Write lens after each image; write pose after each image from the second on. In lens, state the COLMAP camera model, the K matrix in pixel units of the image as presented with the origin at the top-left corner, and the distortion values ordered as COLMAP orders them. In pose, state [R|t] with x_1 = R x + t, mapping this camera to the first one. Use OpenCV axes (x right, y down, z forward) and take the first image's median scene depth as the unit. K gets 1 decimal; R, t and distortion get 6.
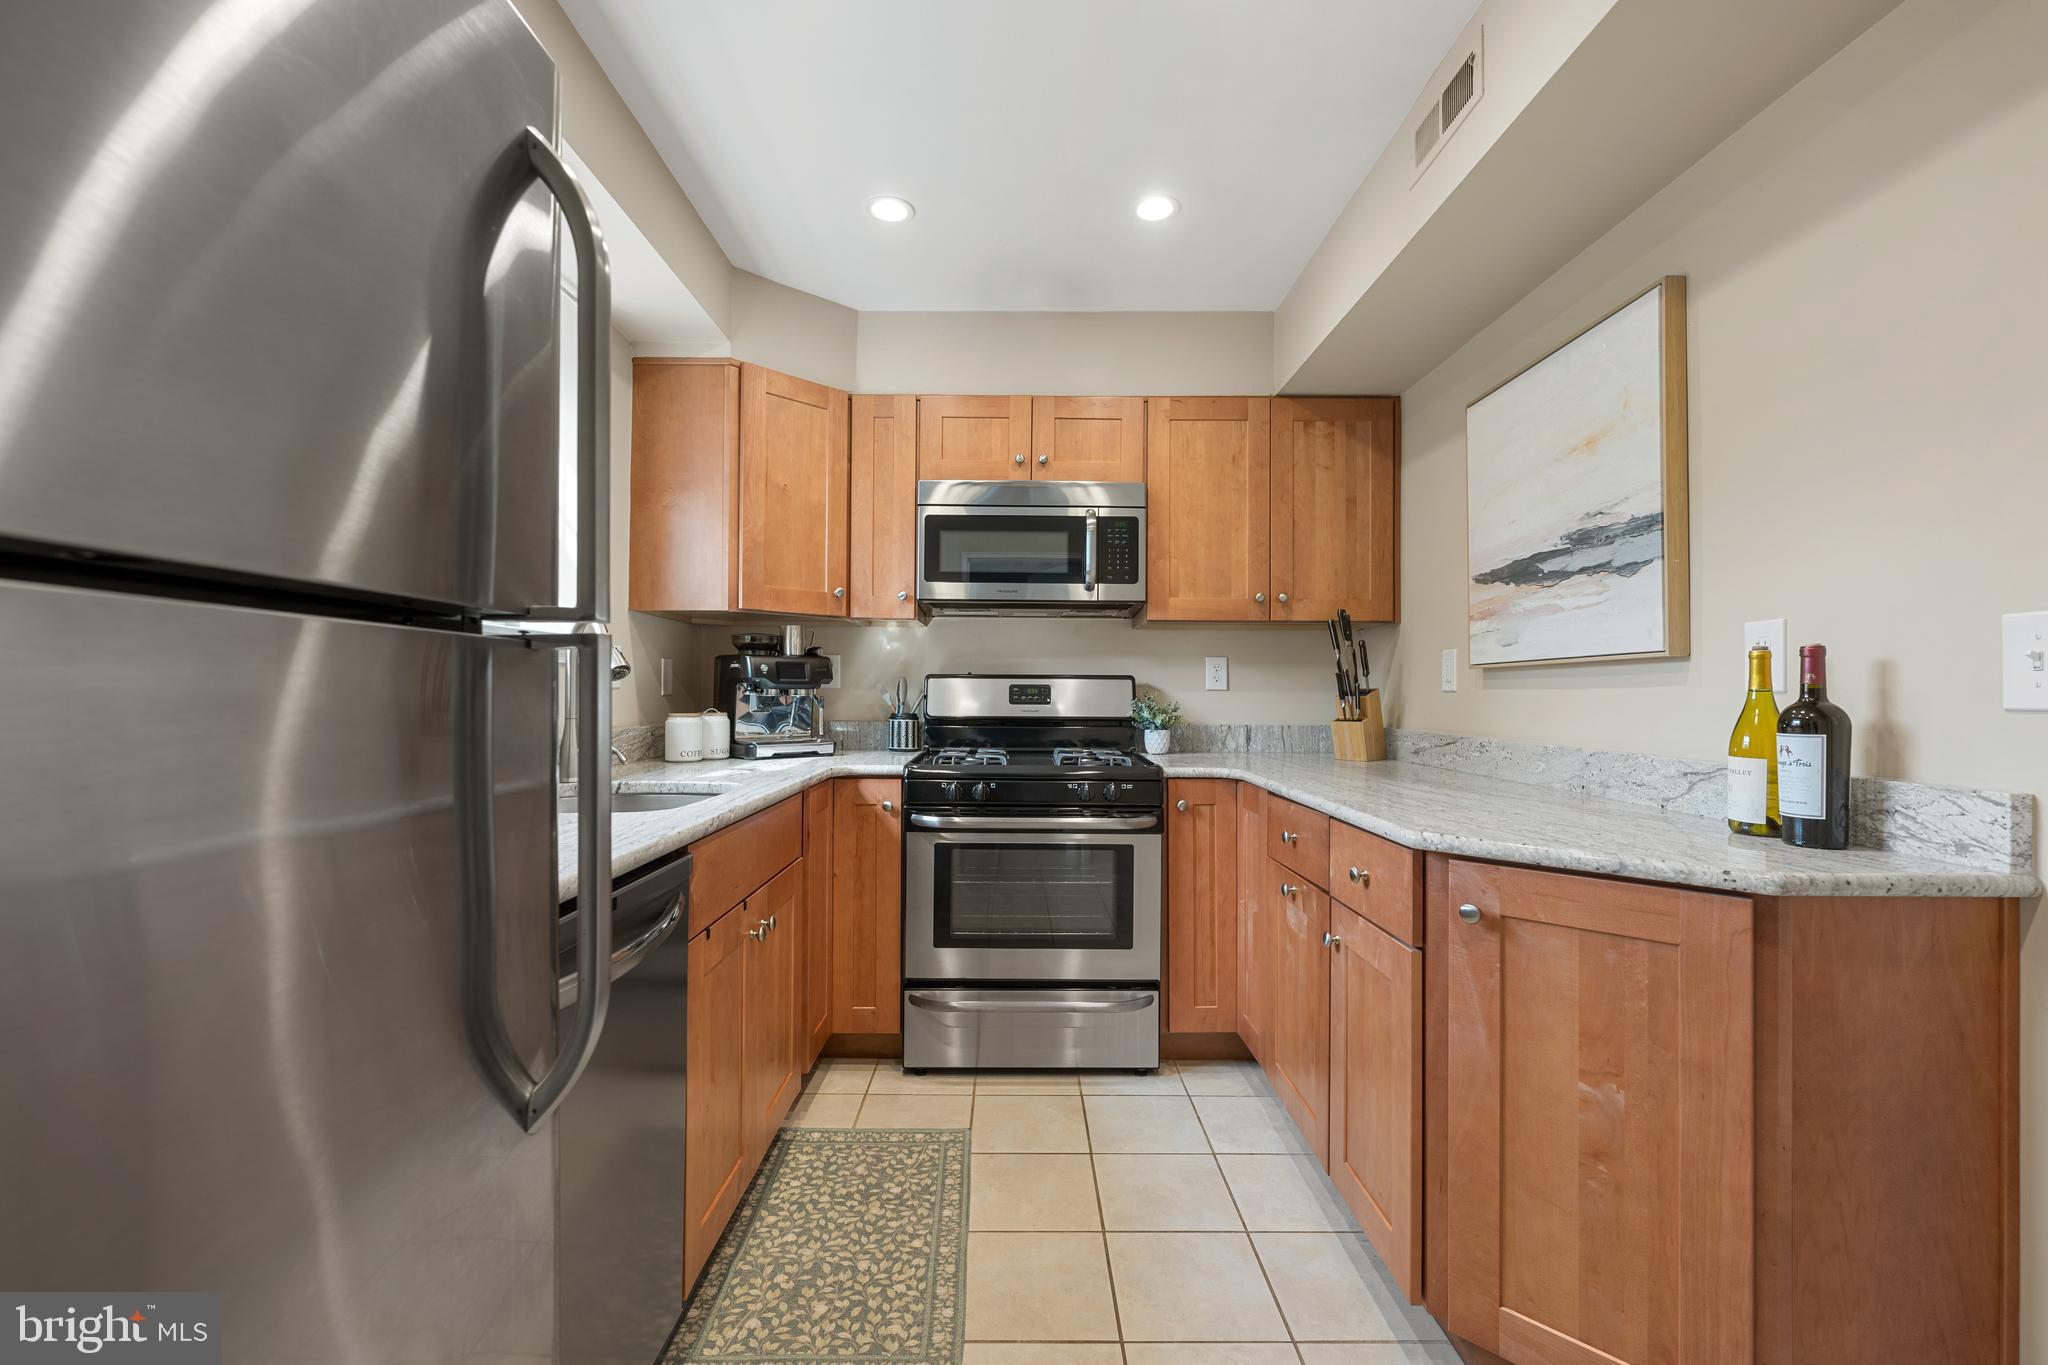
lens RADIAL K [[862.9, 0, 1028.1], [0, 862.9, 684.7], [0, 0, 1]] dist [0.000158, -0.000478]
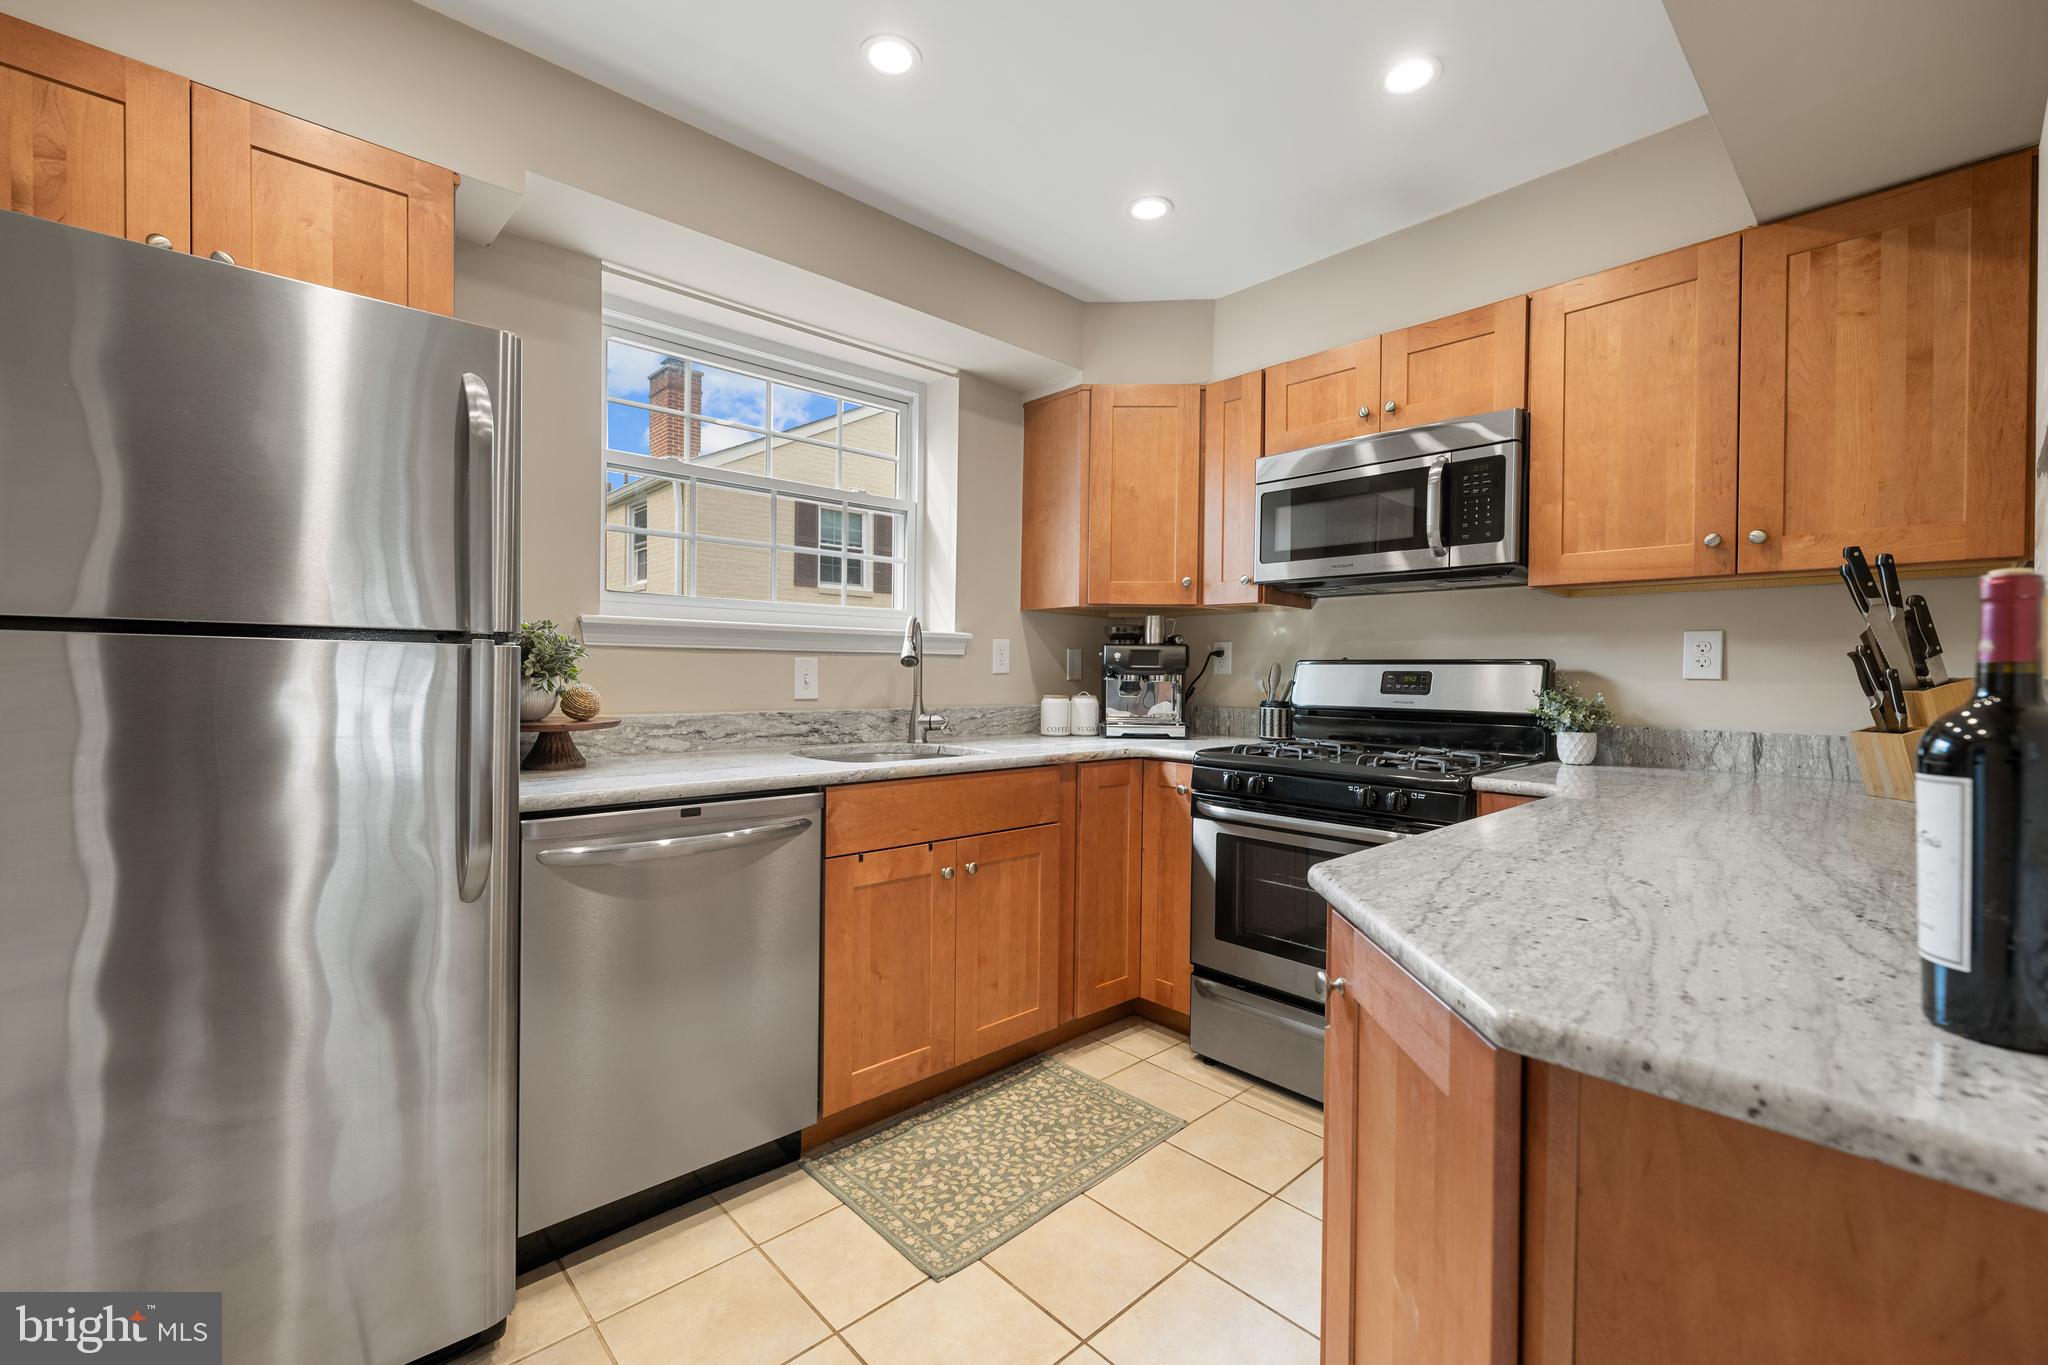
lens RADIAL K [[862.9, 0, 1014.6], [0, 862.9, 681.6], [0, 0, 1]] dist [0.000158, -0.000478]
pose [[0.670126, 0.009275, -0.742190, 0.611829], [-0.002171, 0.999942, 0.010536, 0.003383], [0.742244, -0.005450, 0.670107, 0.230158]]
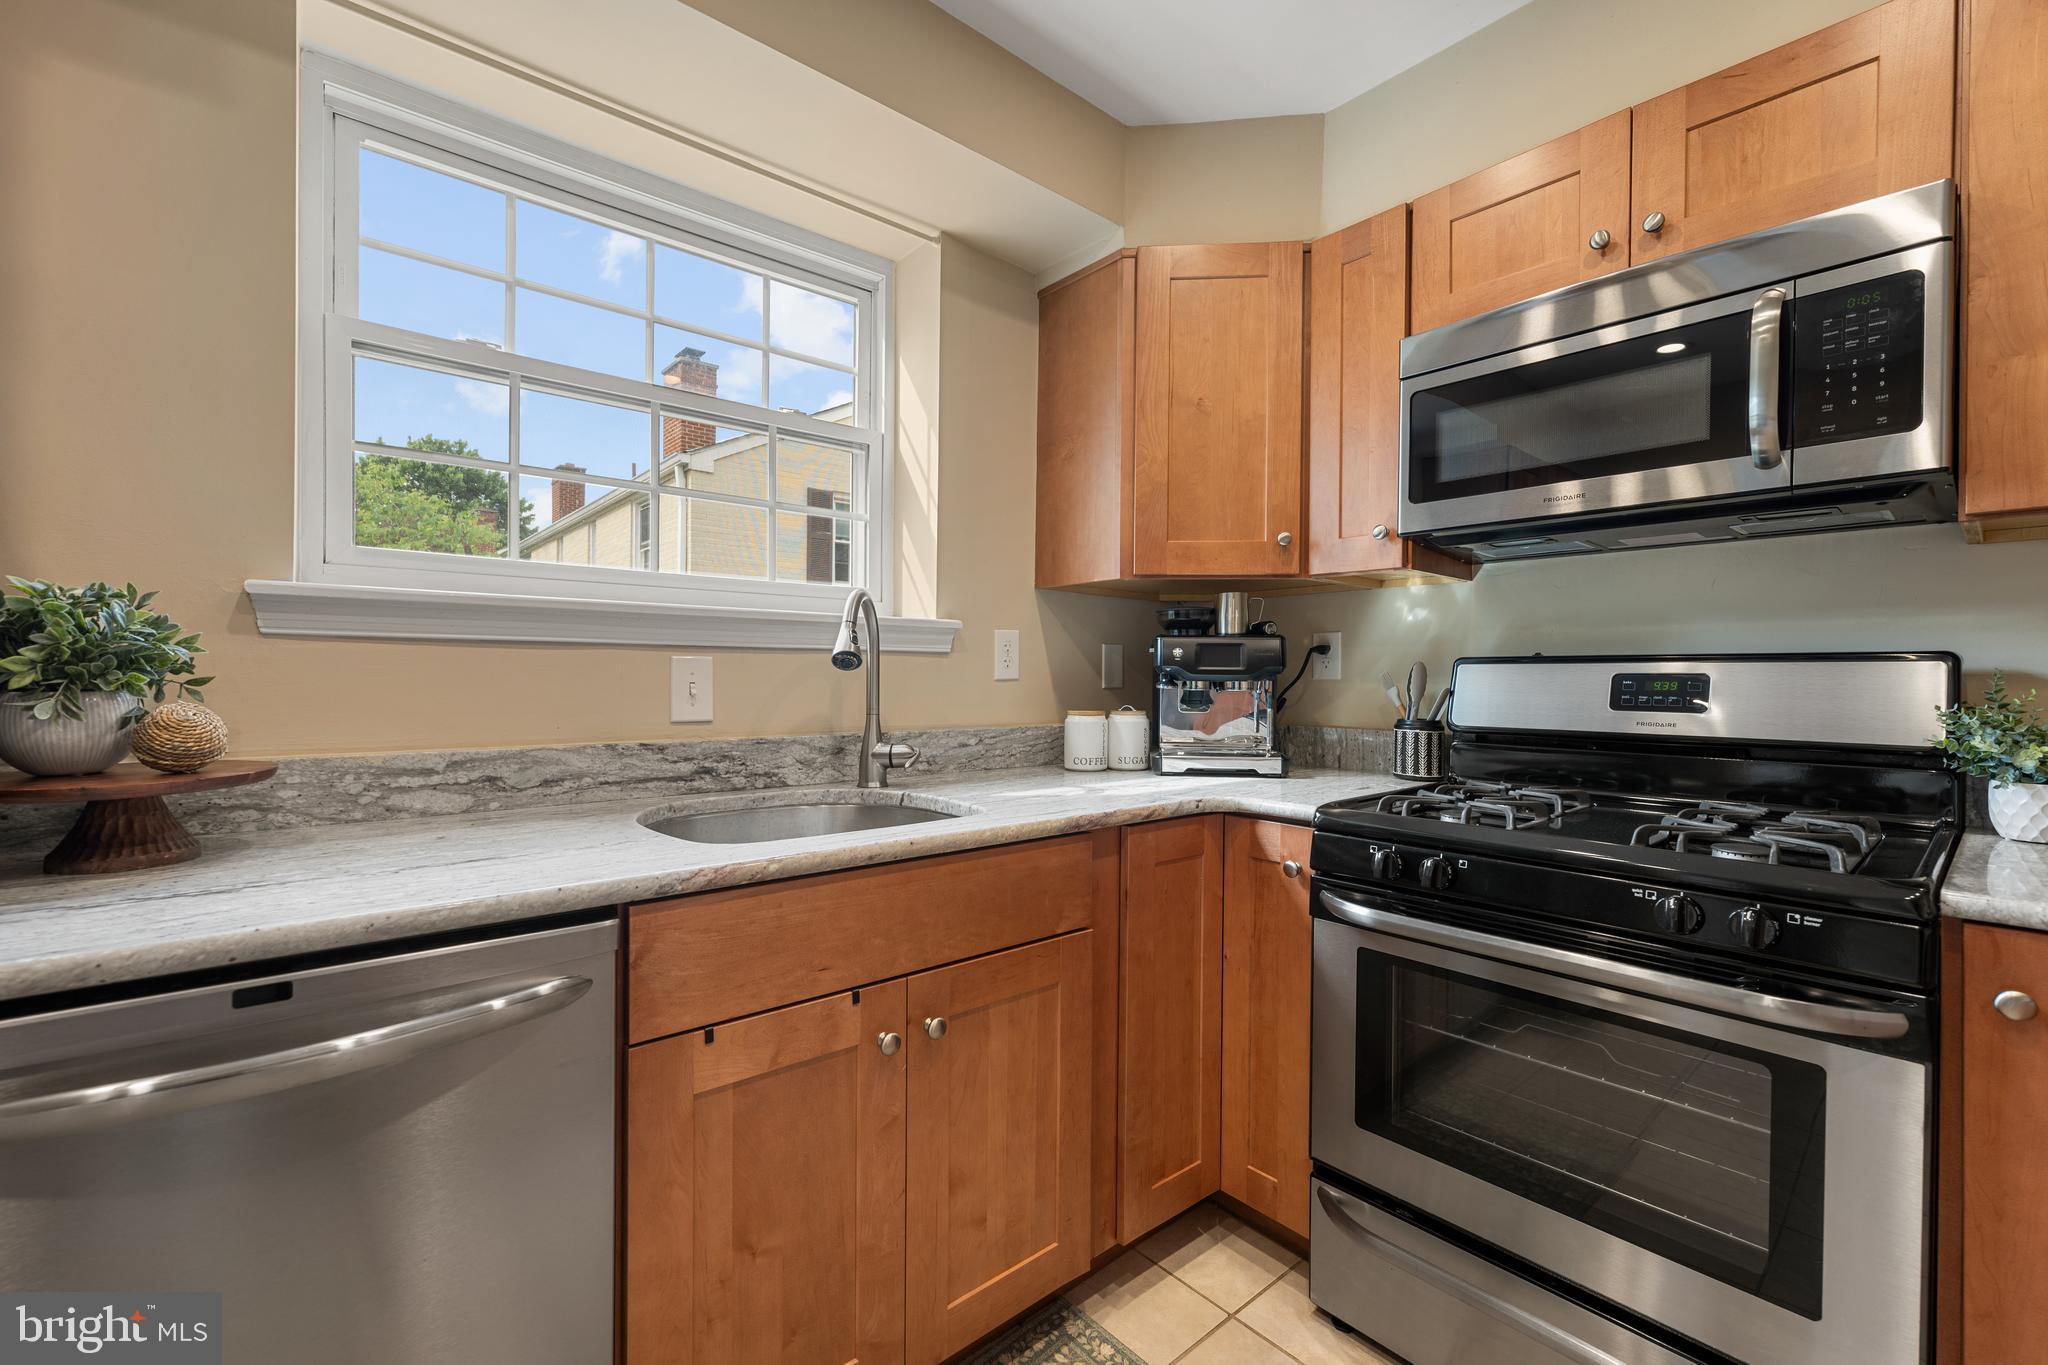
lens RADIAL K [[862.9, 0, 1012.5], [0, 862.9, 681.6], [0, 0, 1]] dist [0.000158, -0.000478]
pose [[0.639919, 0.003073, -0.768436, 0.249685], [0.001481, 0.999985, 0.005231, 0.002384], [0.768441, -0.004486, 0.639905, 0.594463]]
